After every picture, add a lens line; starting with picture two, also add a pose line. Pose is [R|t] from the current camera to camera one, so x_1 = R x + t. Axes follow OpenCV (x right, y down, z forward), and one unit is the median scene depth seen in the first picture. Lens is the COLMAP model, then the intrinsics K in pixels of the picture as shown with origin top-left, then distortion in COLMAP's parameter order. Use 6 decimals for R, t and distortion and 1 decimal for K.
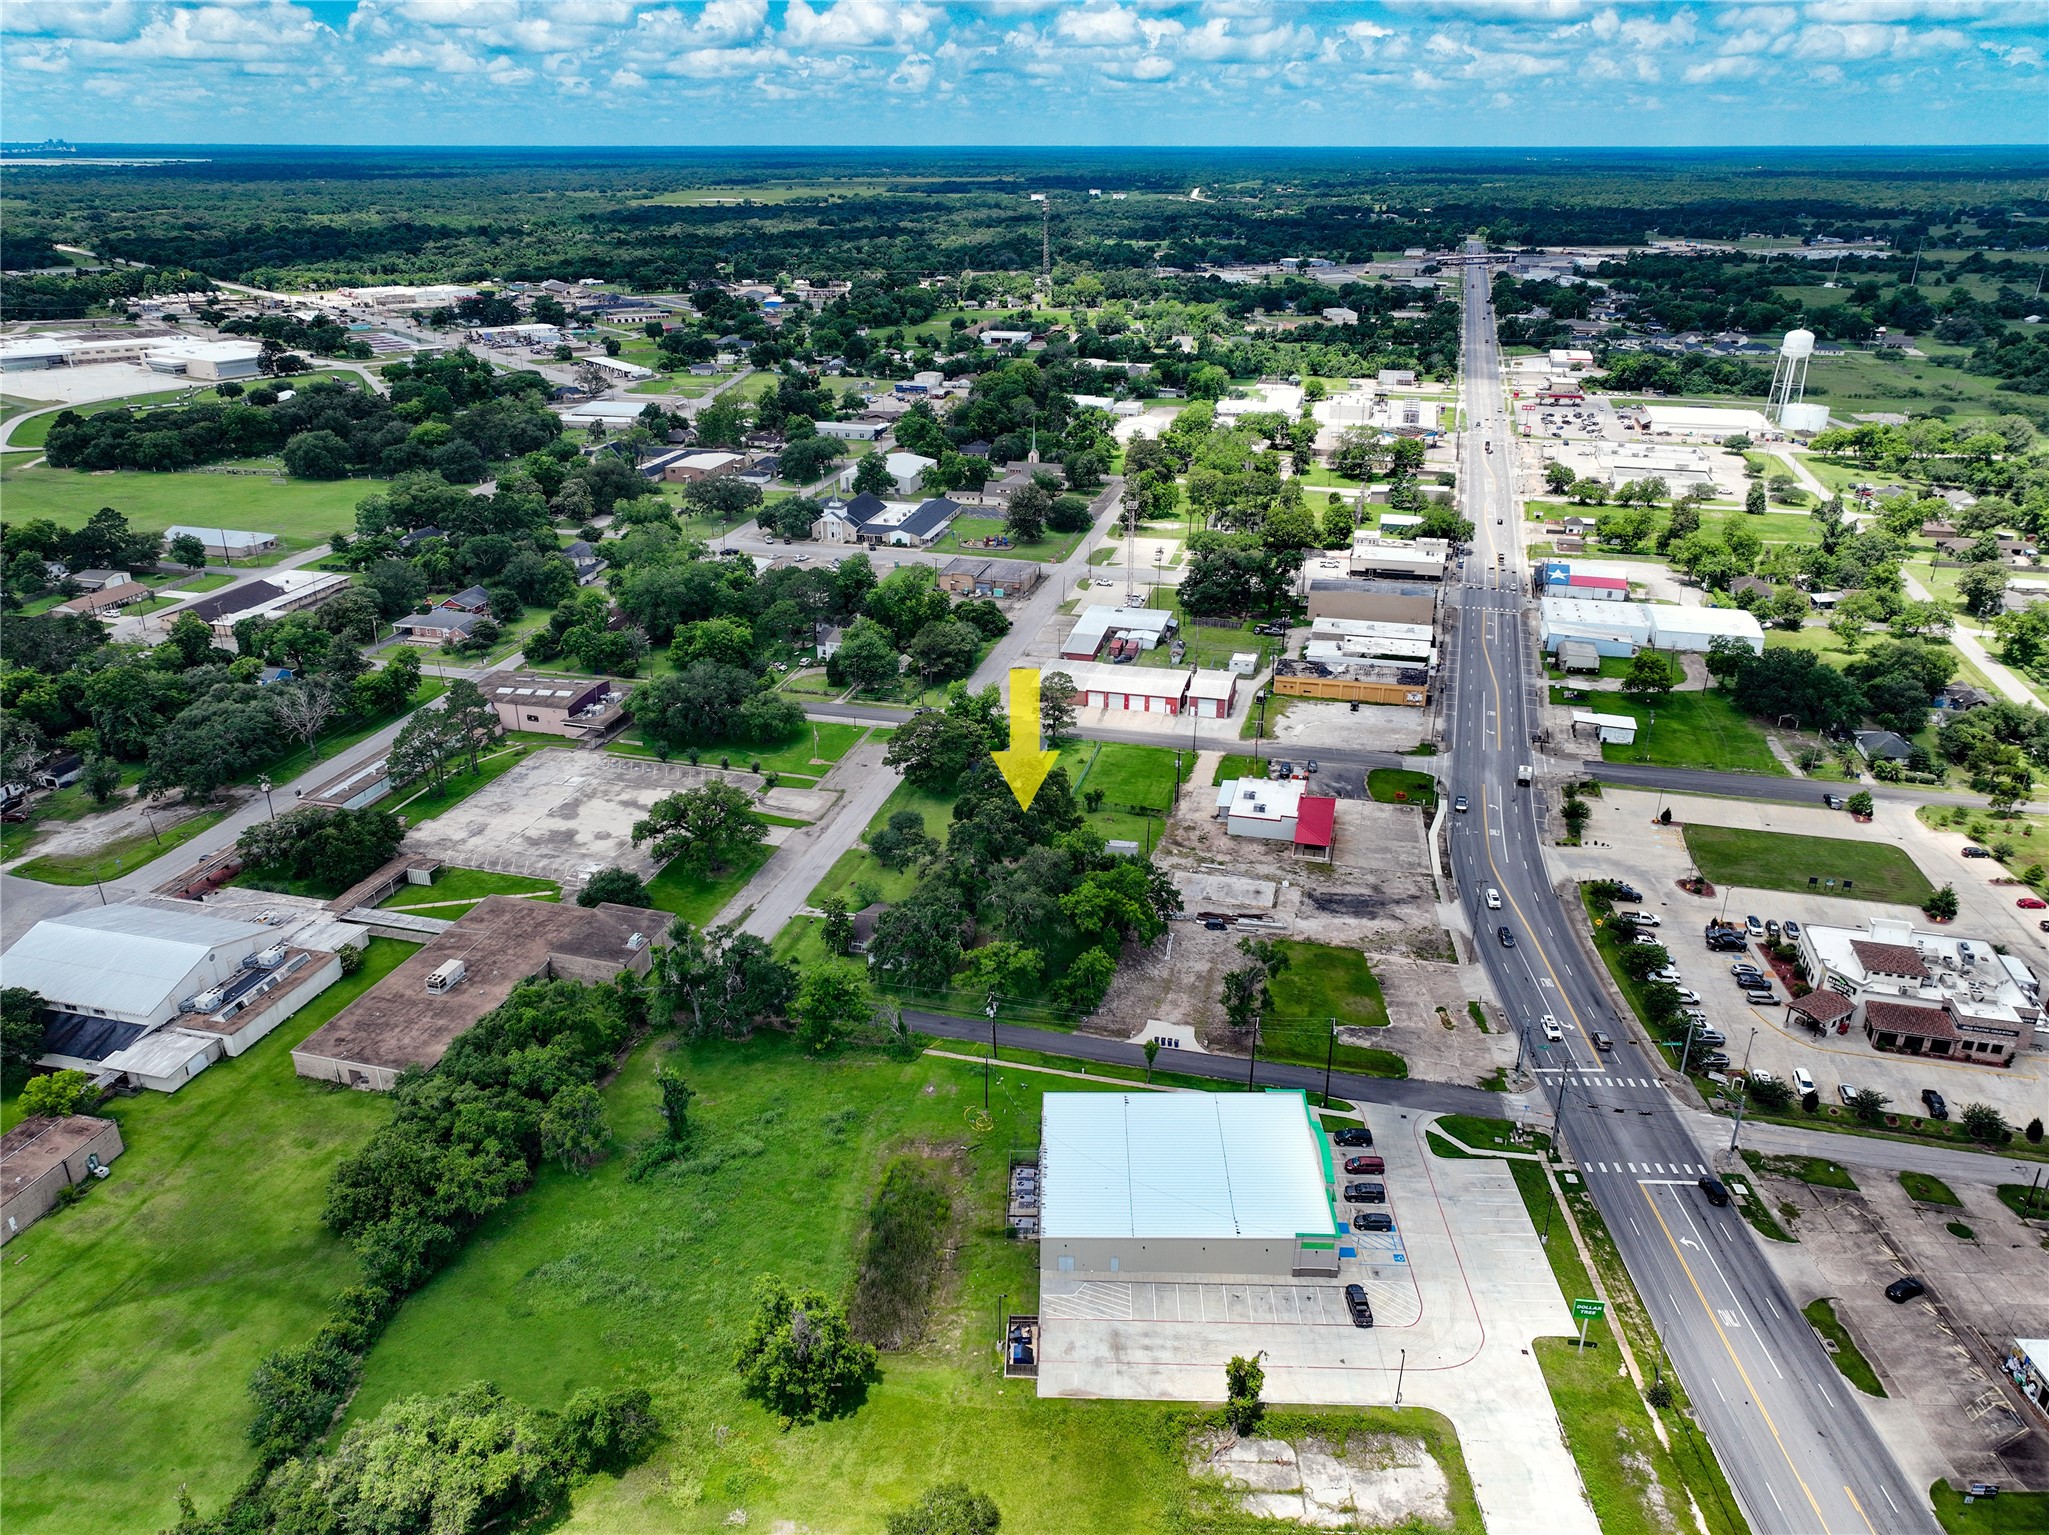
lens RADIAL K [[1469.1, 0, 1024.5], [0, 1469.1, 767.5], [0, 0, 1]] dist [-0.000908, 0.007591]
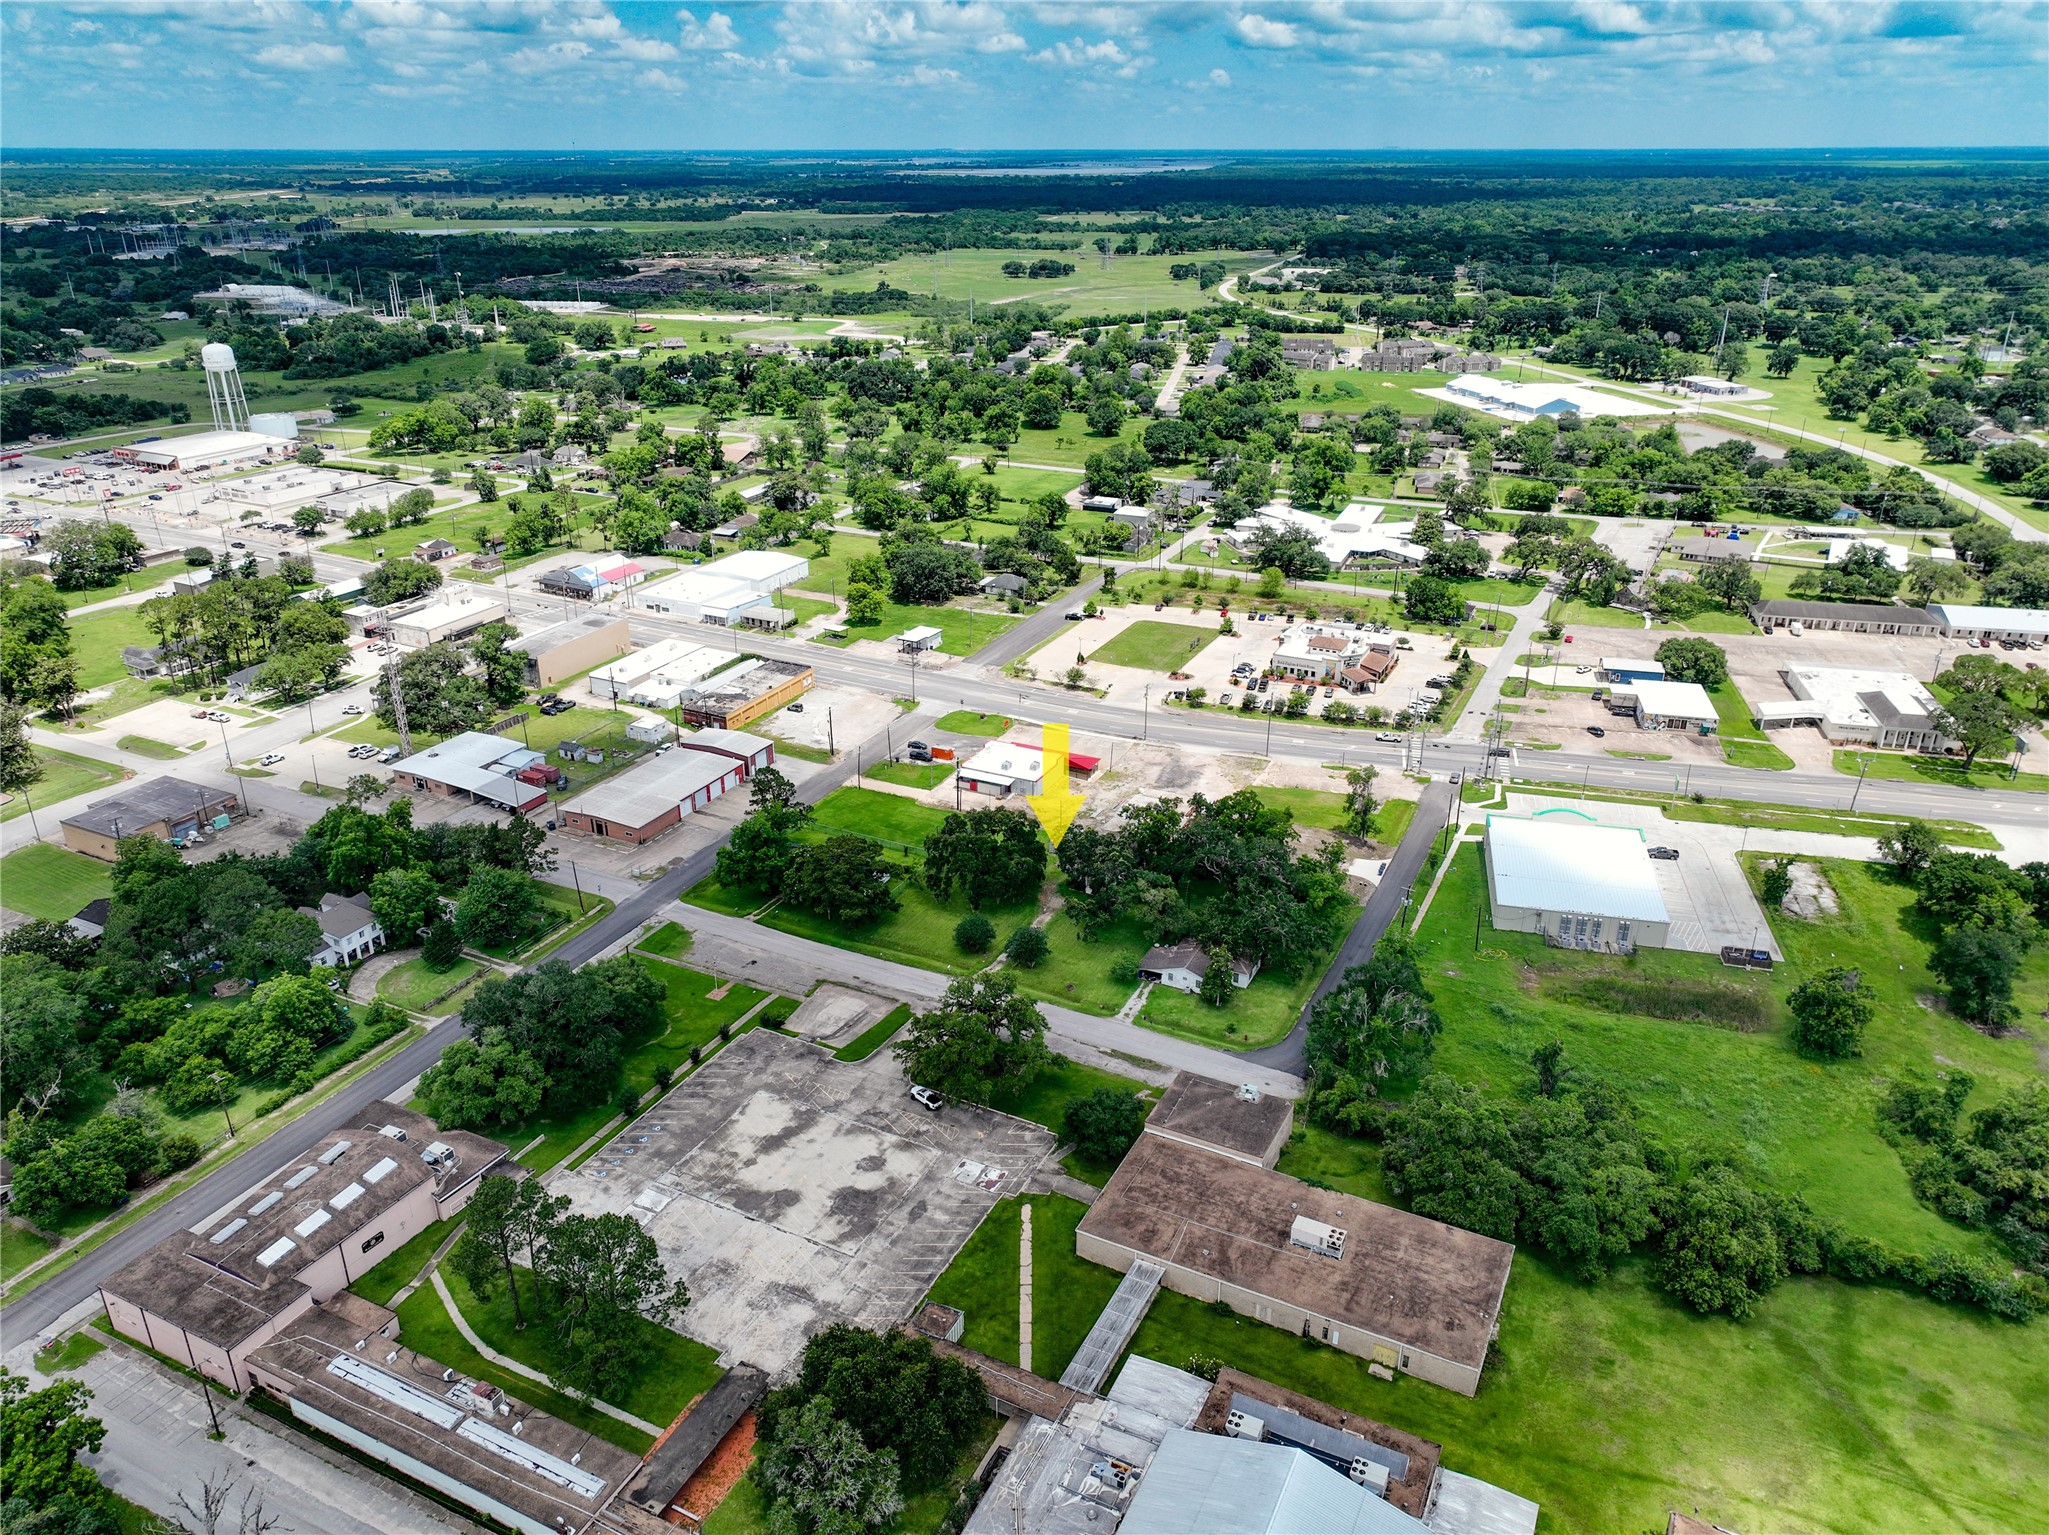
lens RADIAL K [[1469.1, 0, 1024.5], [0, 1469.1, 767.5], [0, 0, 1]] dist [-0.000908, 0.007591]
pose [[0.193987, -0.386937, 0.901471, -0.908832], [0.387944, 0.874278, 0.291784, -0.321820], [-0.901038, 0.293118, 0.319708, 0.718154]]
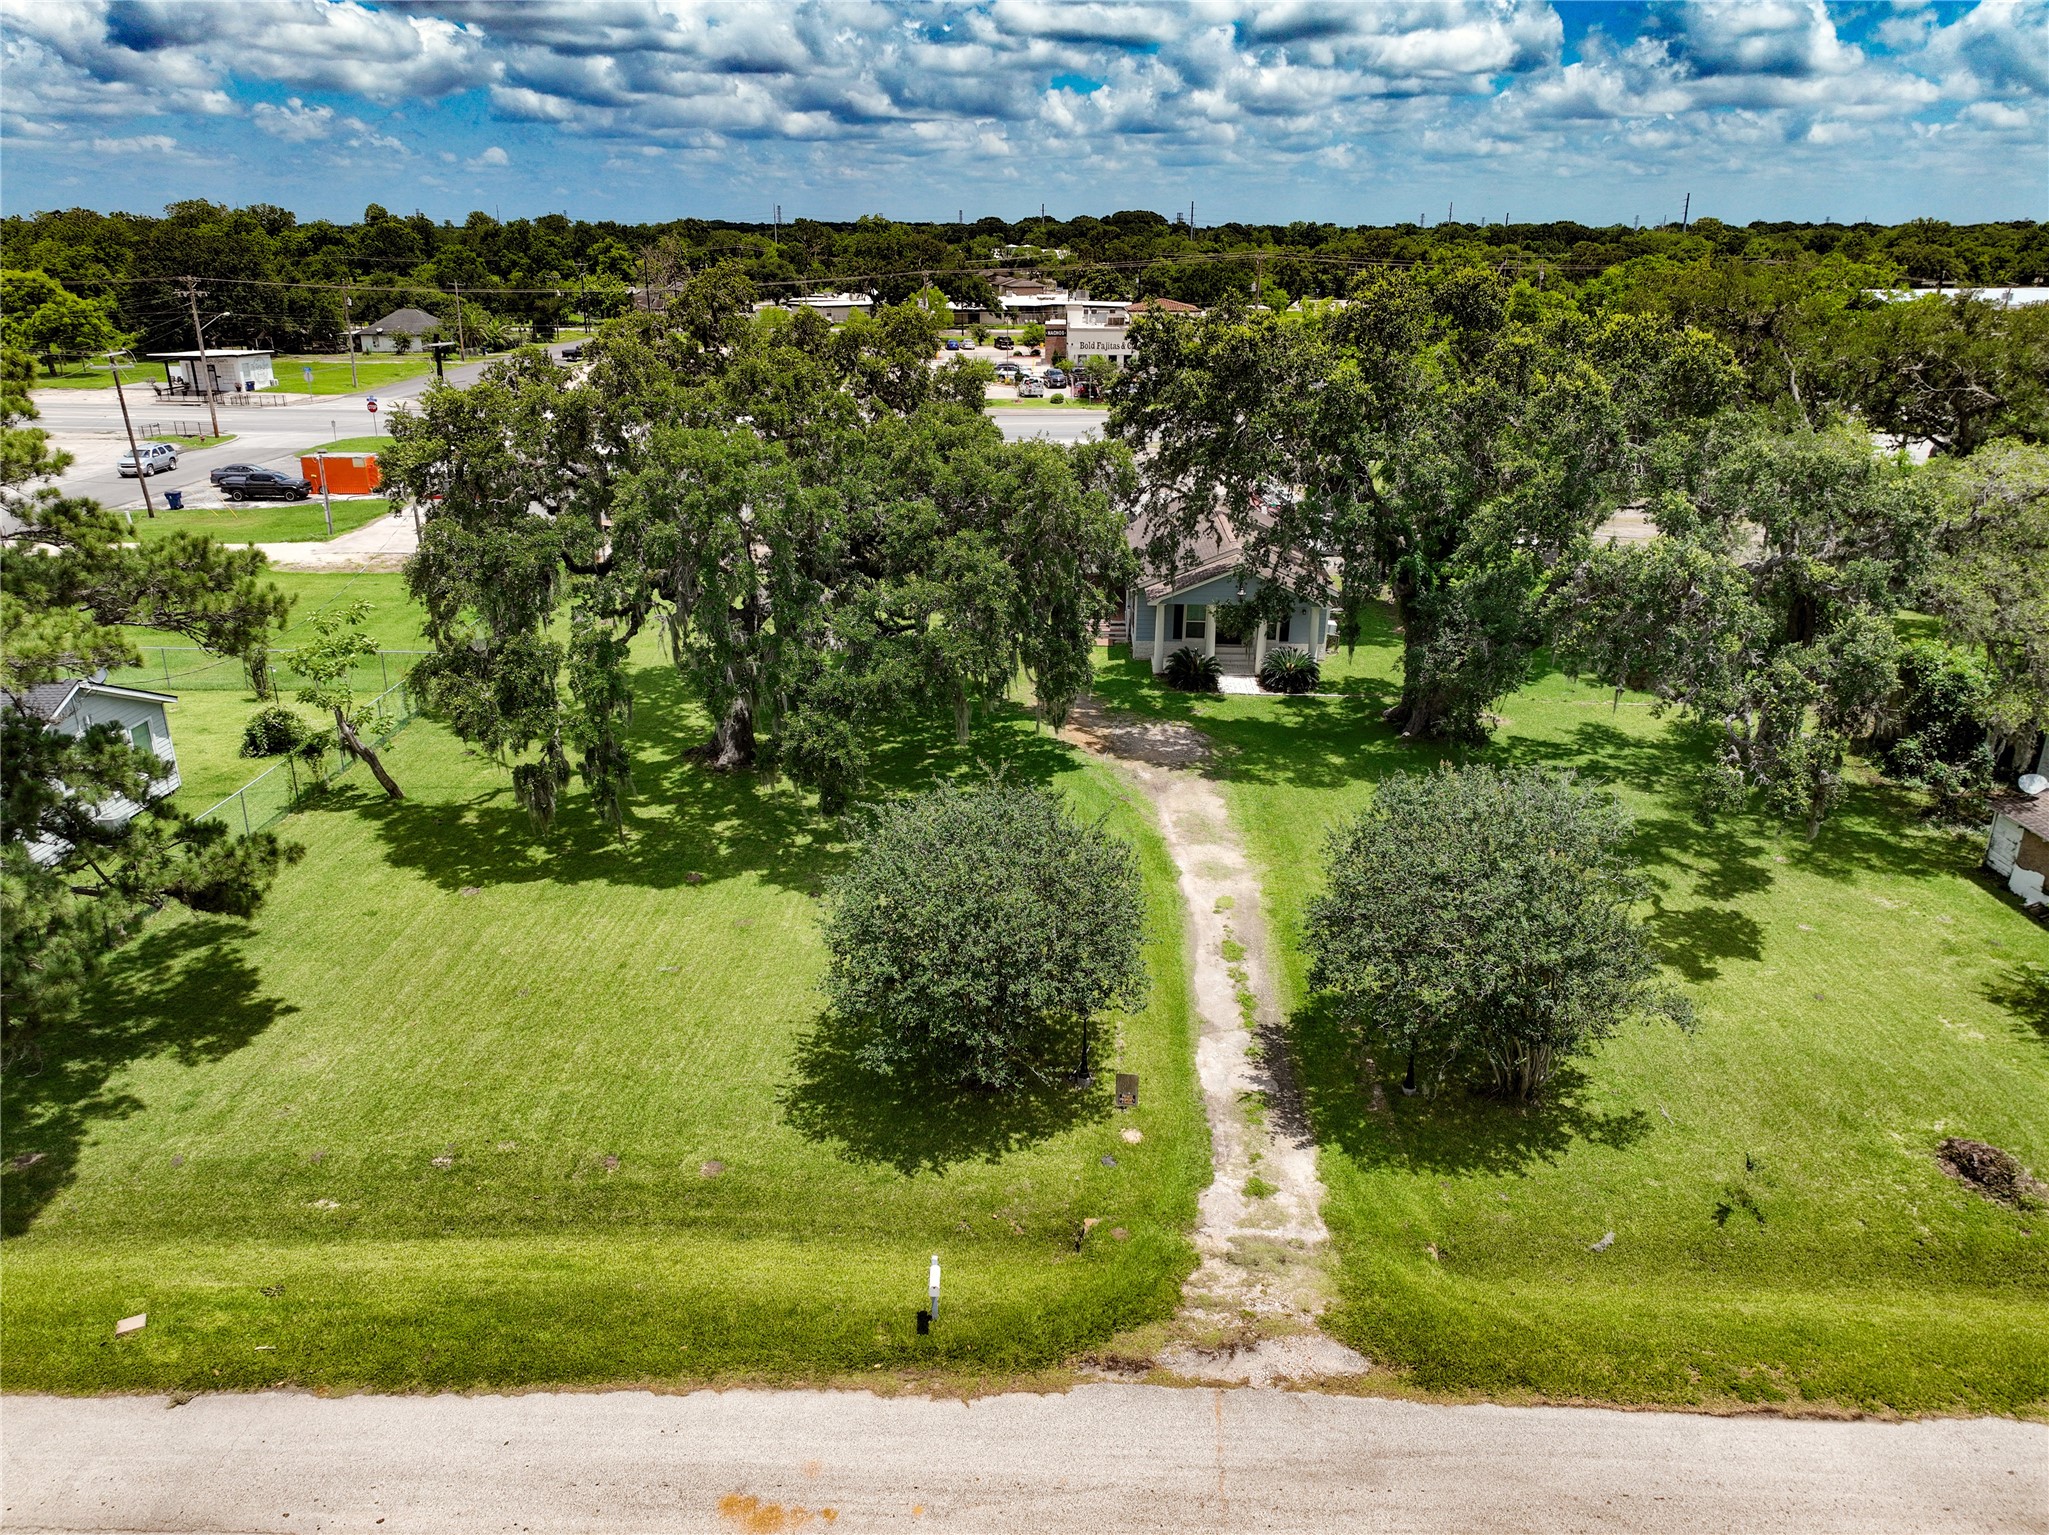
lens RADIAL K [[1461.0, 0, 1024.5], [0, 1461.0, 767.5], [0, 0, 1]] dist [-0.006031, 0.023687]
pose [[-0.249487, -0.328757, 0.910865, -0.189004], [0.379854, 0.832000, 0.404335, -0.014553], [-0.890768, 0.446872, -0.082694, 1.090748]]
